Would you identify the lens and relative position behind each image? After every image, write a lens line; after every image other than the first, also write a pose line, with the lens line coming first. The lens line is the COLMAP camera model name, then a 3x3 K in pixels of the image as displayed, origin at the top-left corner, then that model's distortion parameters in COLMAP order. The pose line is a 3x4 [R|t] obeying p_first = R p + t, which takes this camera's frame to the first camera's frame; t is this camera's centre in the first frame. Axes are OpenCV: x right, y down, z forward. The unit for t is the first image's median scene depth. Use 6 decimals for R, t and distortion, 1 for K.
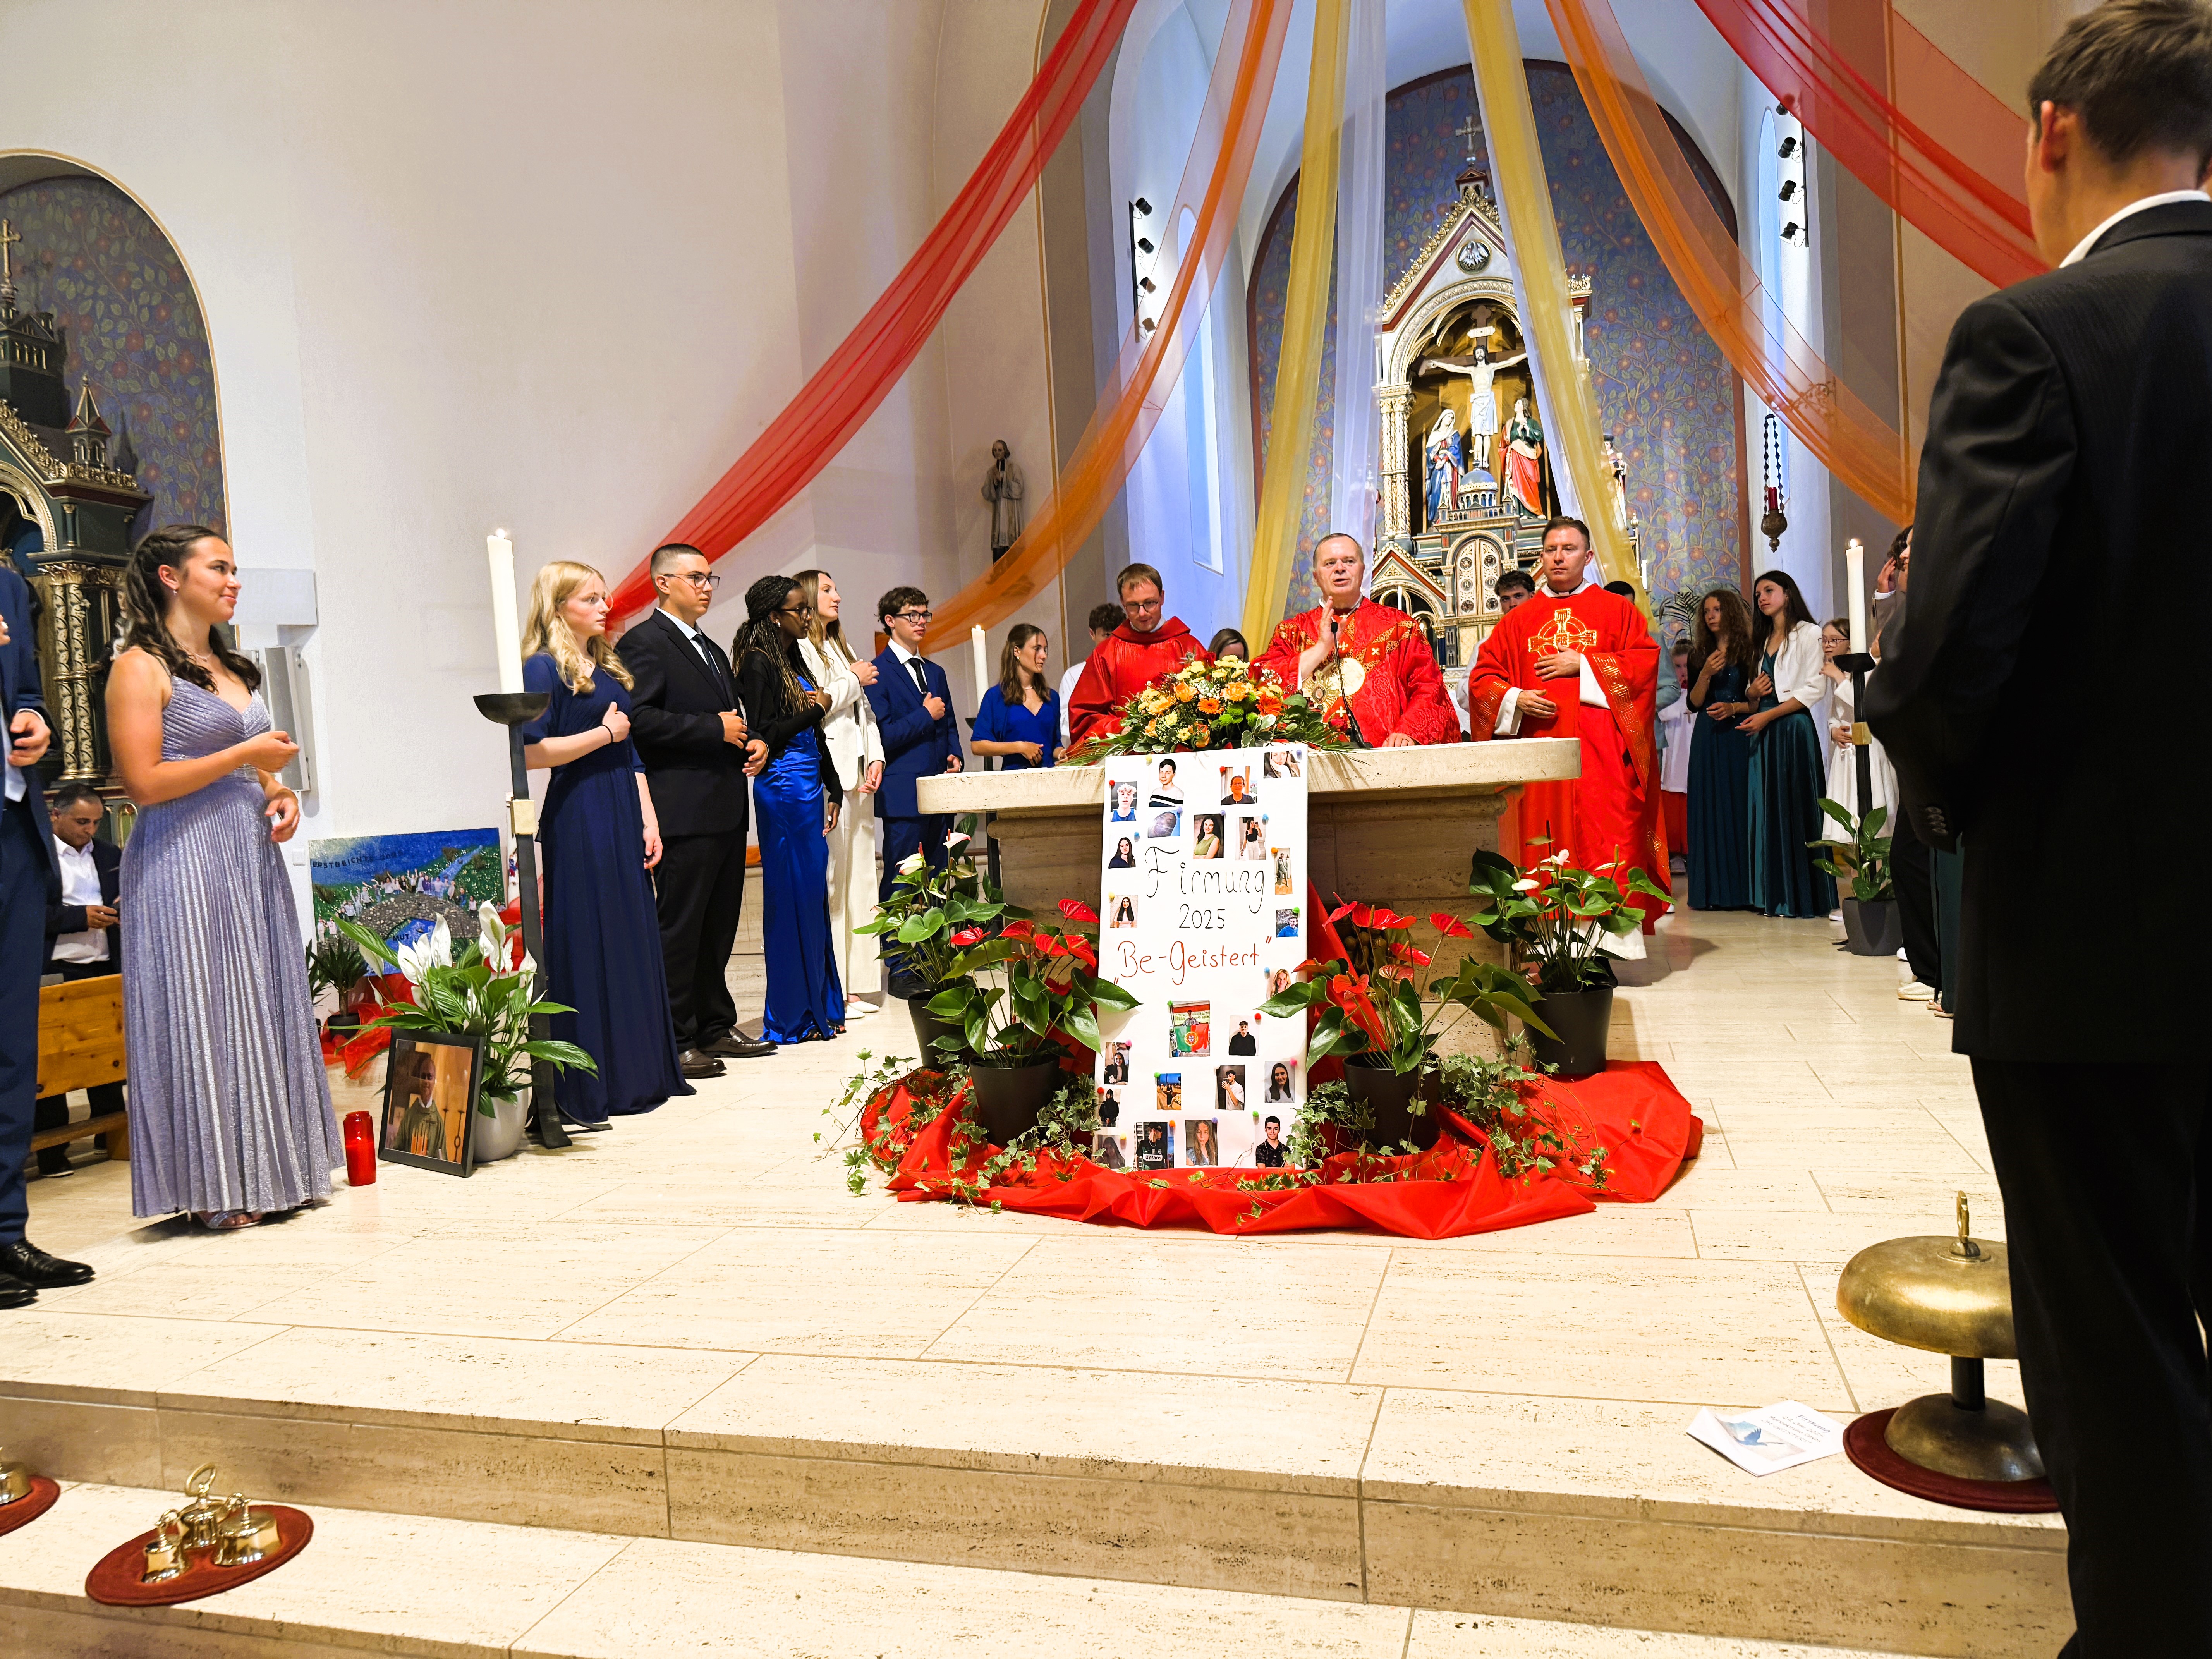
lens RADIAL K [[1611.5, 0, 1090.0], [0, 1611.5, 836.3], [0, 0, 1]] dist [0.097431, -0.181854]
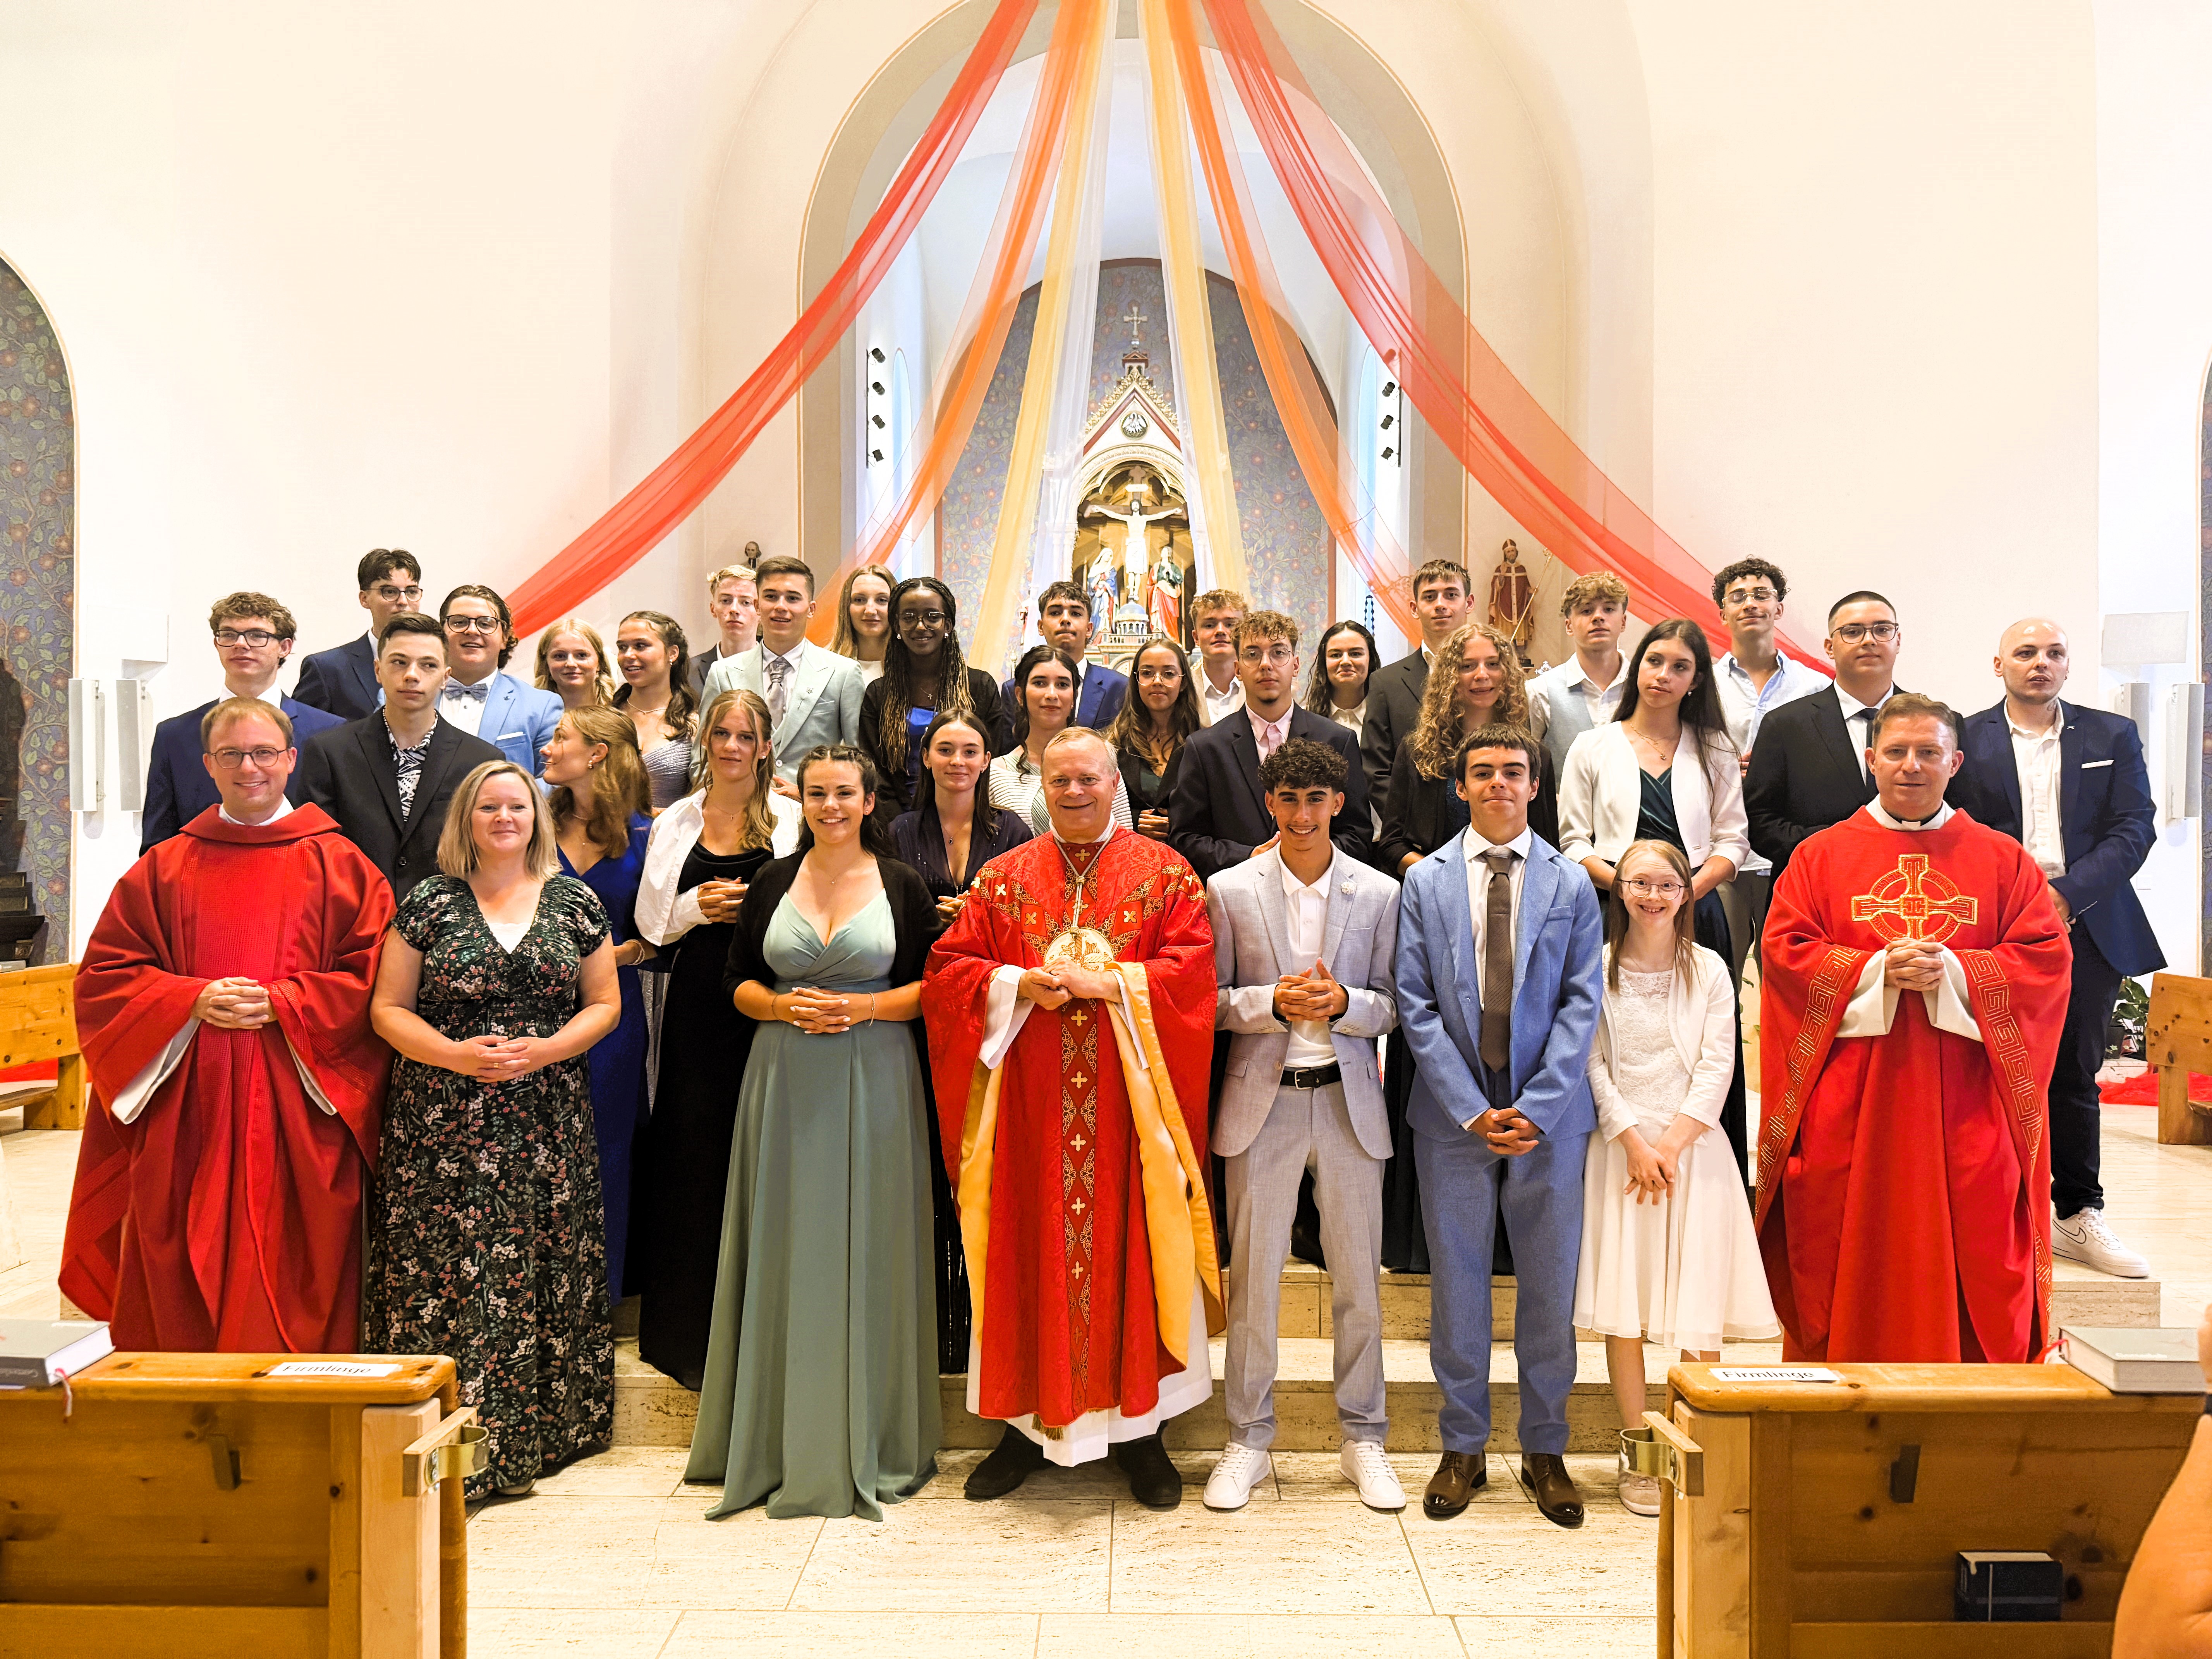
lens RADIAL K [[1611.5, 0, 1090.0], [0, 1611.5, 836.3], [0, 0, 1]] dist [0.097431, -0.181854]
pose [[0.963580, 0.061116, 0.260344, -0.087974], [-0.050009, 0.997542, -0.049081, 0.006291], [-0.262704, 0.034274, 0.964268, -0.130510]]
